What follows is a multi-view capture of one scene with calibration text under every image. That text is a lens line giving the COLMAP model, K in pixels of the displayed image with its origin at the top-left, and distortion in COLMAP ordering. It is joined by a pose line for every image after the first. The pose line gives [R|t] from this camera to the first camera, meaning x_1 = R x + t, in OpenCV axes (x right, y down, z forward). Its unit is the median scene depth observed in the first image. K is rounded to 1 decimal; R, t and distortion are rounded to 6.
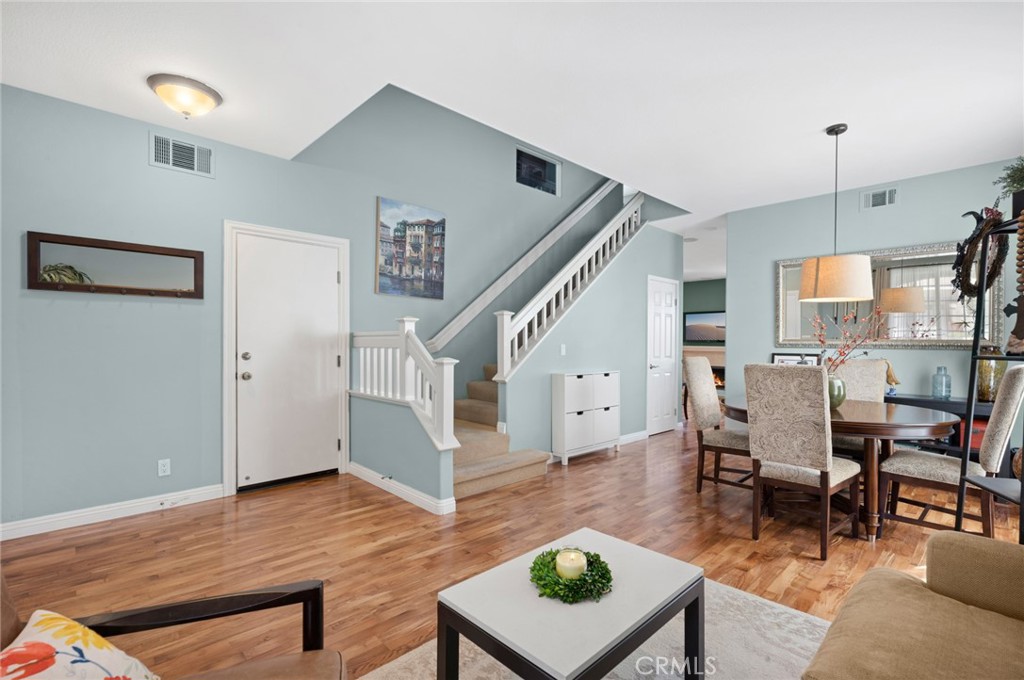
lens RADIAL K [[464.8, 0, 511.9], [0, 464.8, 341.8], [0, 0, 1]] dist [0.000660, -0.000225]
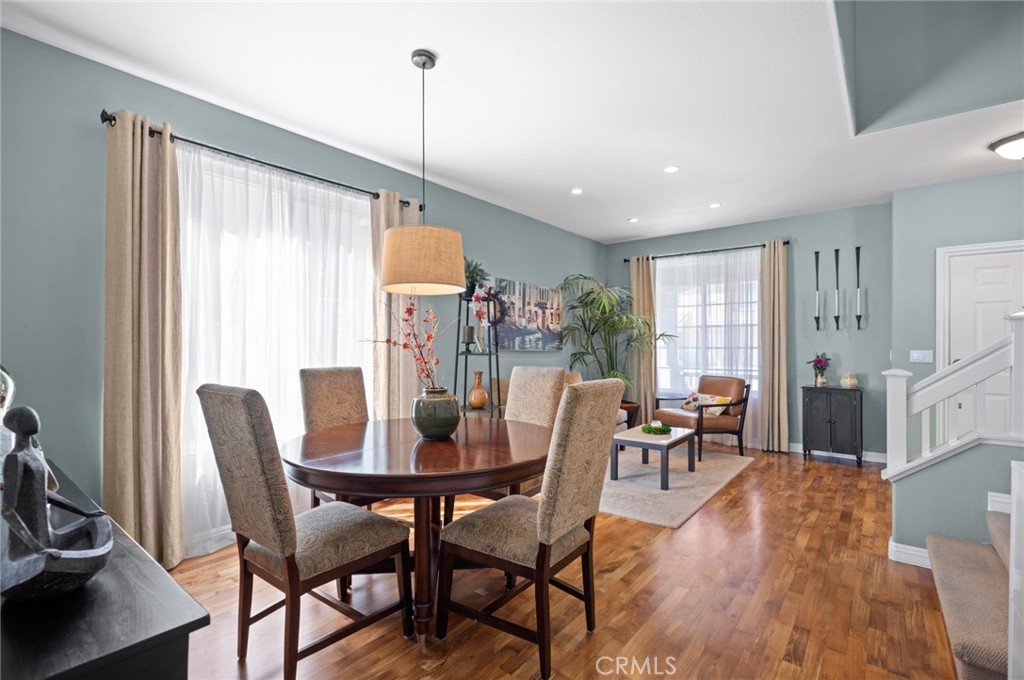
lens RADIAL K [[464.3, 0, 514.0], [0, 464.3, 347.4], [0, 0, 1]] dist [-0.000829, -0.000069]
pose [[-0.990894, -0.002564, -0.134619, 0.666016], [-0.002507, 0.999997, -0.000594, -0.001880], [0.134620, -0.000251, -0.990897, 1.792668]]
